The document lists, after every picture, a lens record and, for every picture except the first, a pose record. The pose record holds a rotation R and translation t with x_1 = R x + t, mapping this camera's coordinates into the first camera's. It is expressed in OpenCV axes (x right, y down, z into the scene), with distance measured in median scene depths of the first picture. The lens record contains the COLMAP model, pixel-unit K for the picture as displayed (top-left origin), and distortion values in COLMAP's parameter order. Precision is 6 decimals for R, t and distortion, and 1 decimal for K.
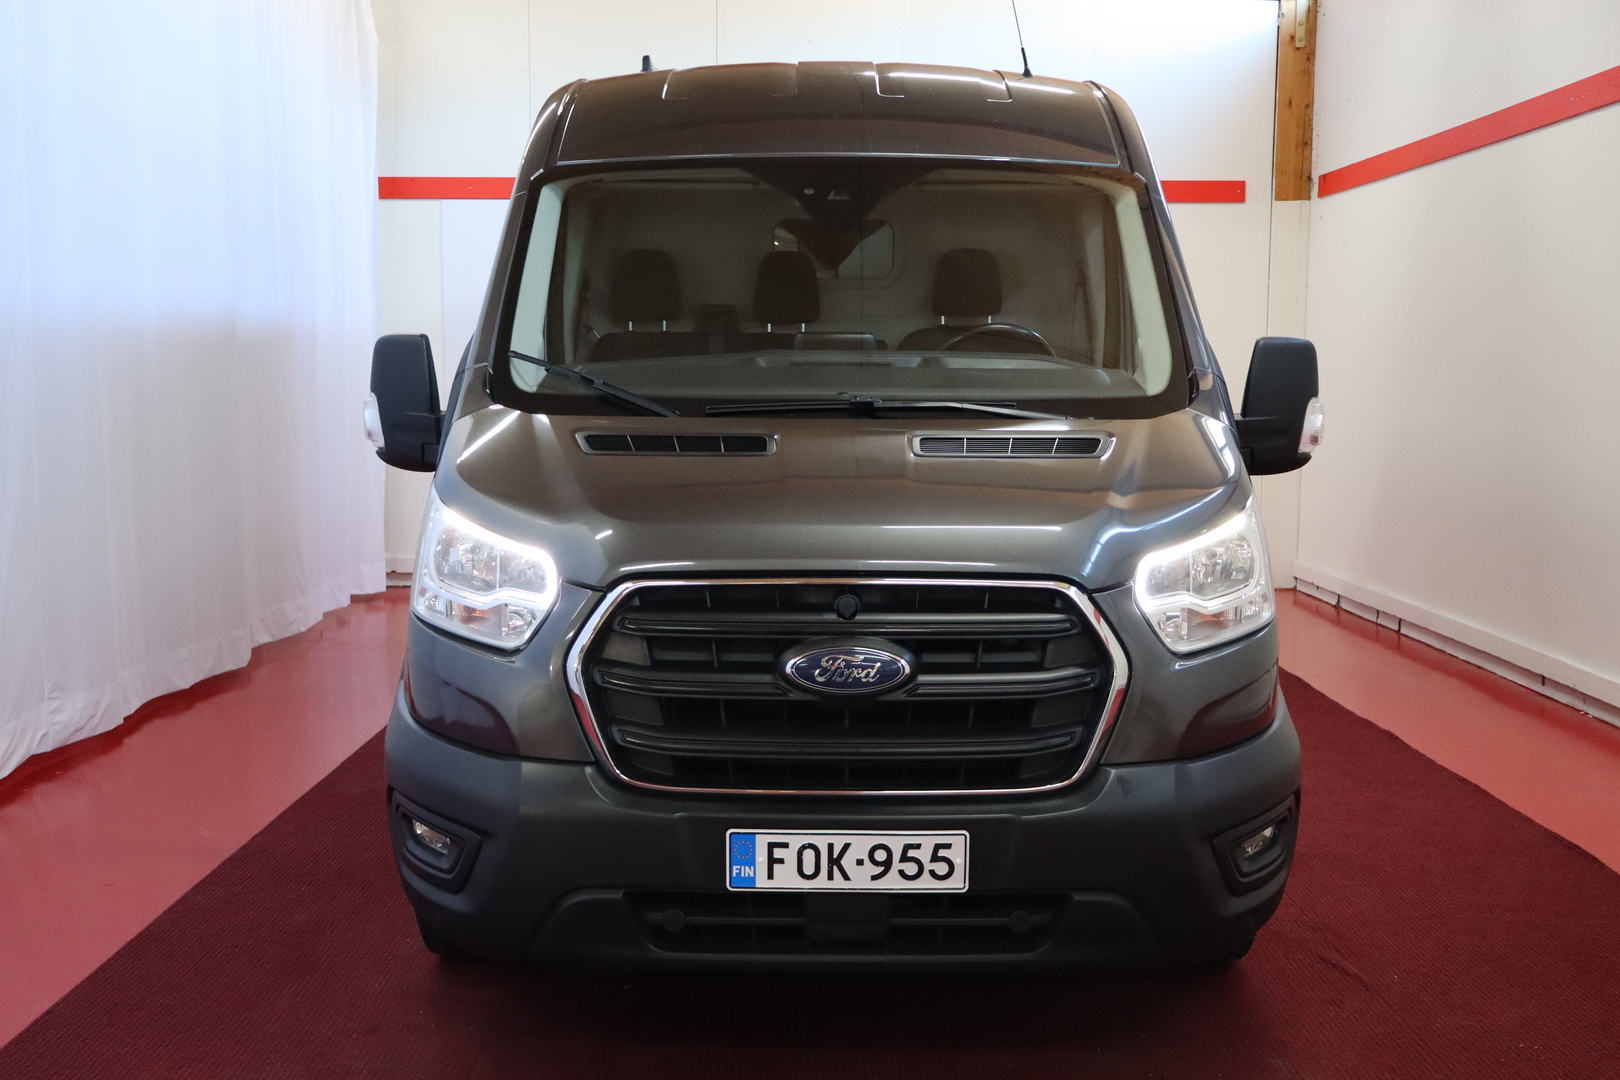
lens RADIAL K [[1653.9, 0, 810.0], [0, 1653.9, 543.1], [0, 0, 1]] dist [-0.049300, 0.000000]
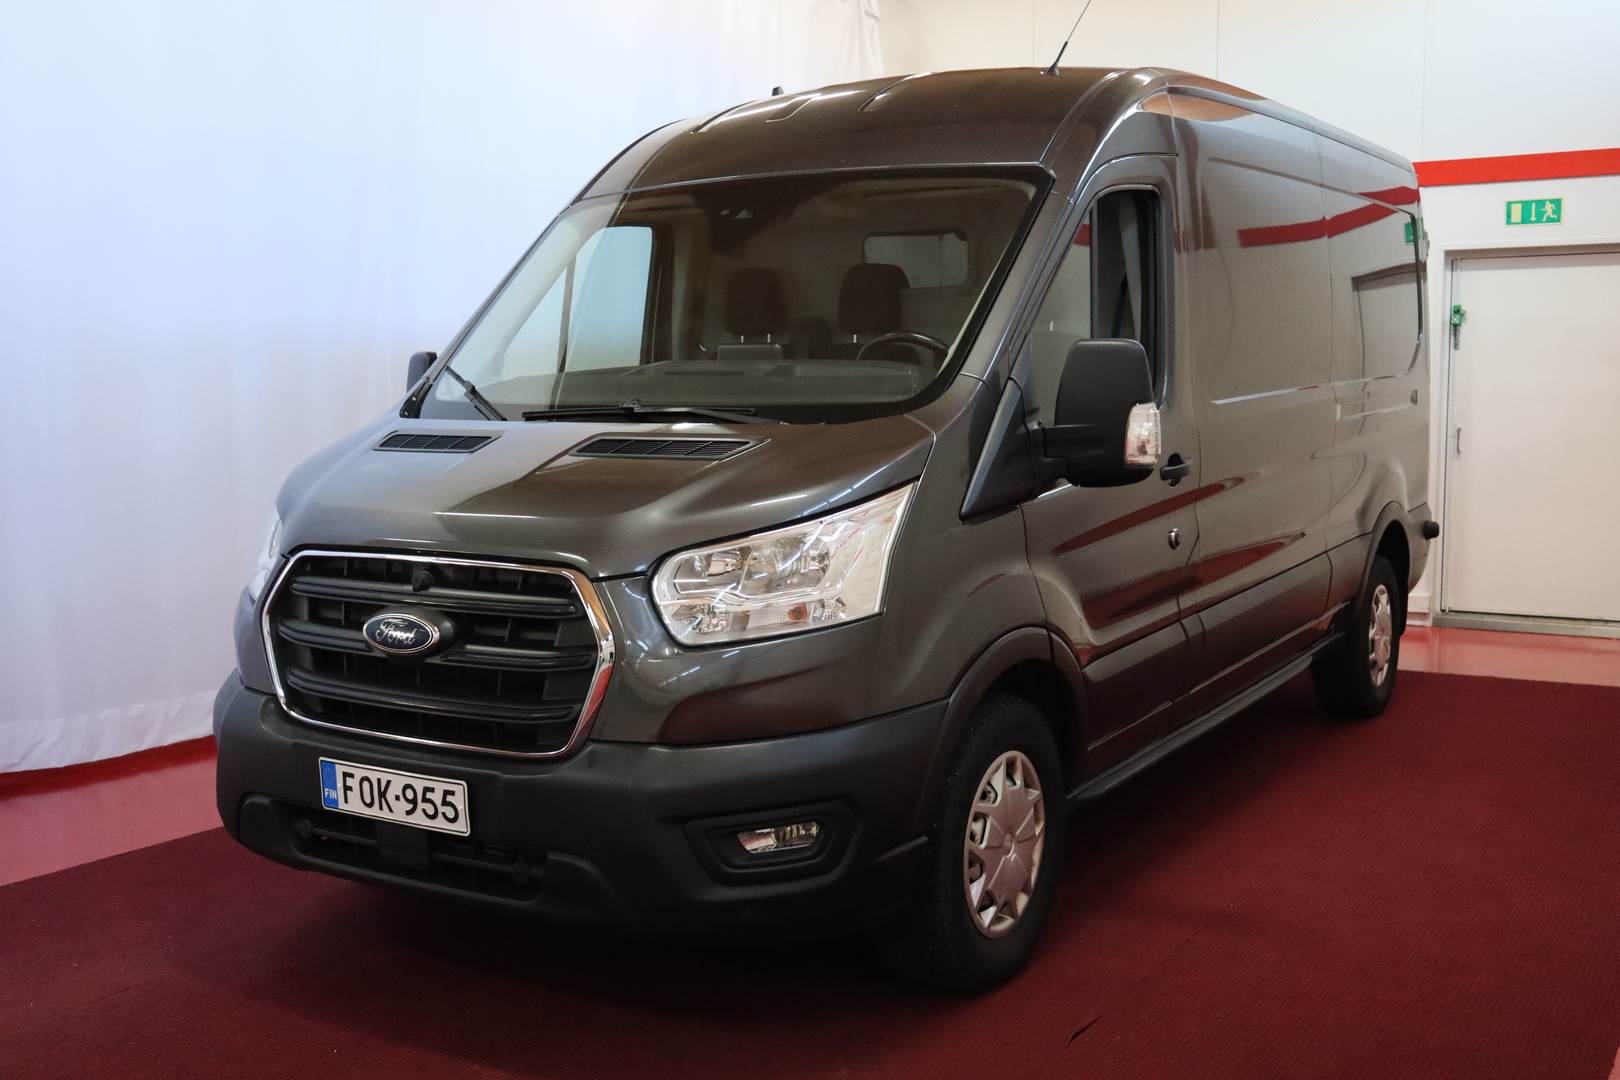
lens RADIAL K [[1758.1, 0, 810.5], [0, 1758.1, 538.4], [0, 0, 1]] dist [-0.060365, 0.000000]
pose [[0.846174, 0.041196, -0.531312, 0.927406], [-0.050327, 0.998729, -0.002714, -0.001545], [0.530525, 0.029036, 0.847172, 0.099496]]
